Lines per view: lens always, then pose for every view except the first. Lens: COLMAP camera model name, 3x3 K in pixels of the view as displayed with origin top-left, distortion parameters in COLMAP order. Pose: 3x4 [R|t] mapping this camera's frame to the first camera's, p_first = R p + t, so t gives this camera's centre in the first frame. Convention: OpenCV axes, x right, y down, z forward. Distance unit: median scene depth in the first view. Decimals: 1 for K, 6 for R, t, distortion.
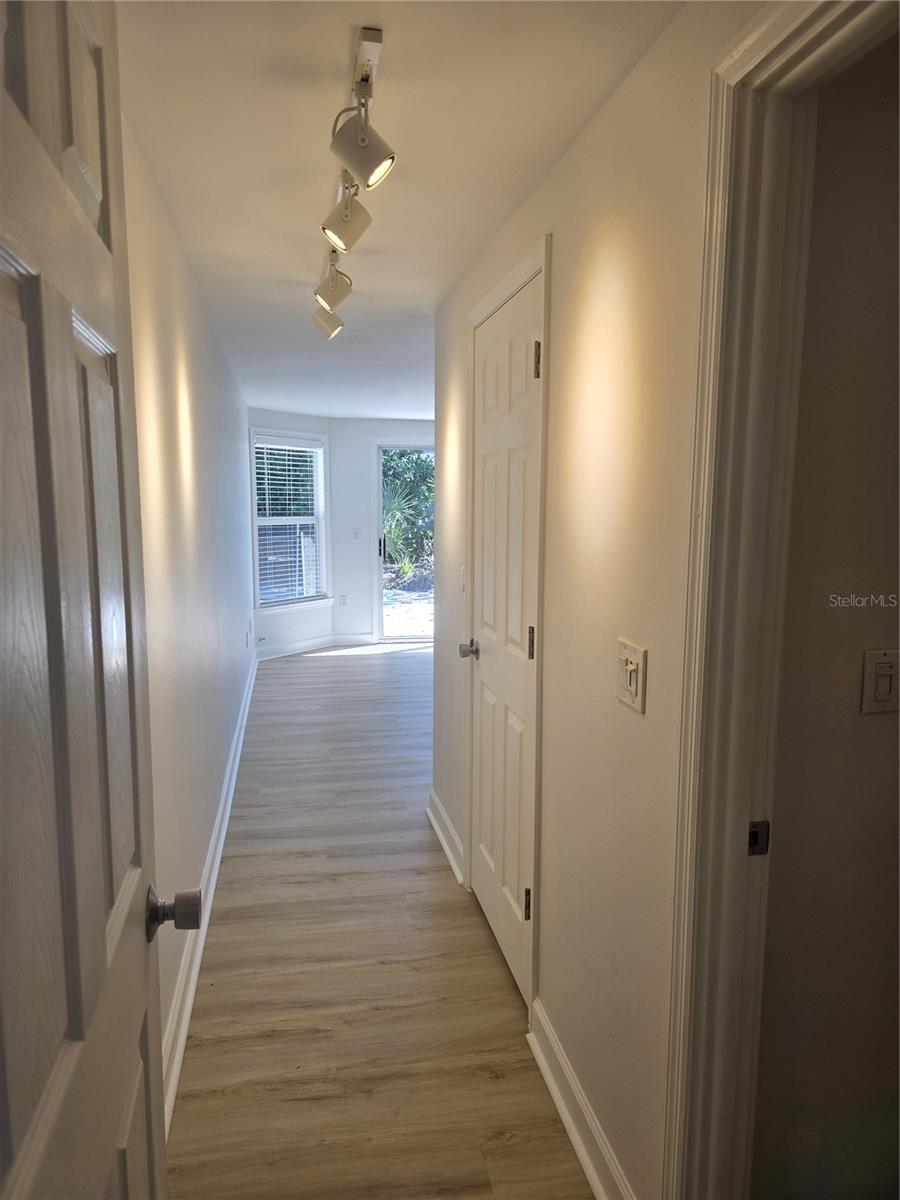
lens RADIAL K [[803.9, 0, 449.5], [0, 803.9, 604.2], [0, 0, 1]] dist [-0.010239, -0.002537]
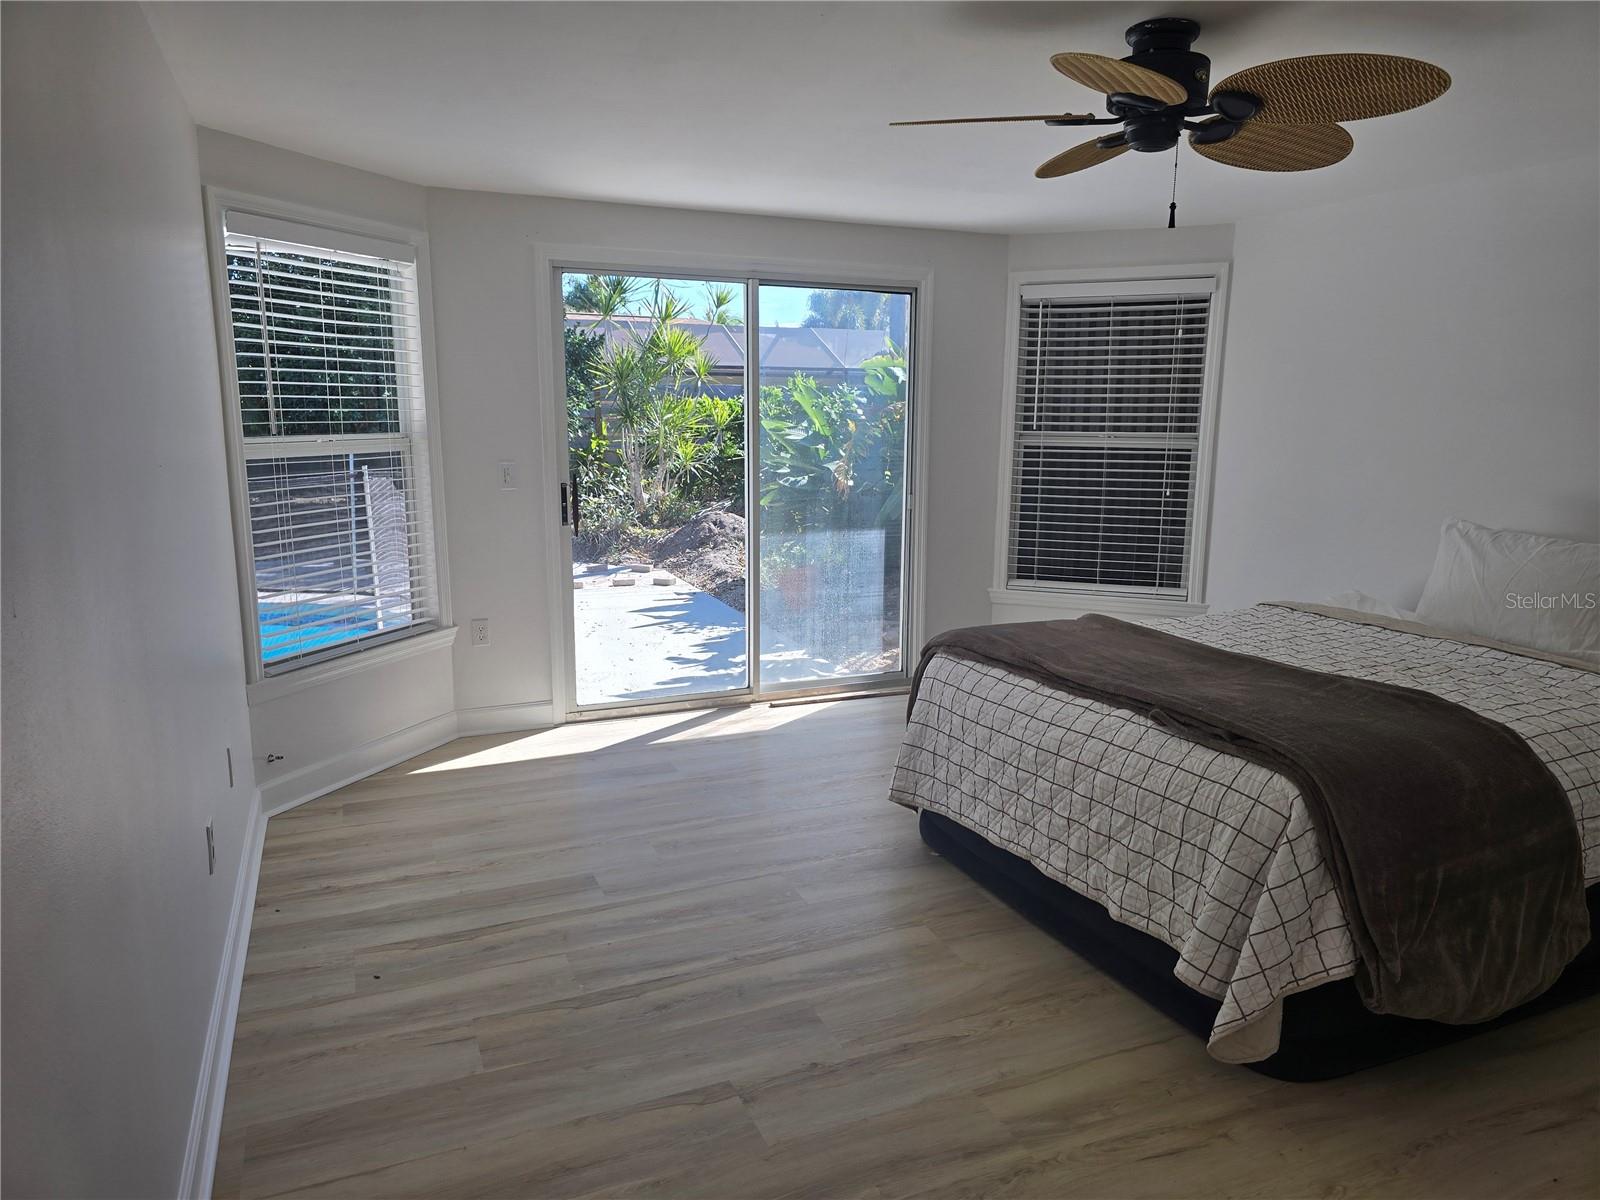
lens RADIAL K [[1071.9, 0, 800.8], [0, 1071.9, 591.4], [0, 0, 1]] dist [-0.010239, -0.002537]
pose [[0.977319, -0.037364, 0.208450, -0.086445], [0.027840, 0.998438, 0.048443, -0.050027], [-0.209935, -0.041541, 0.976832, 0.426818]]
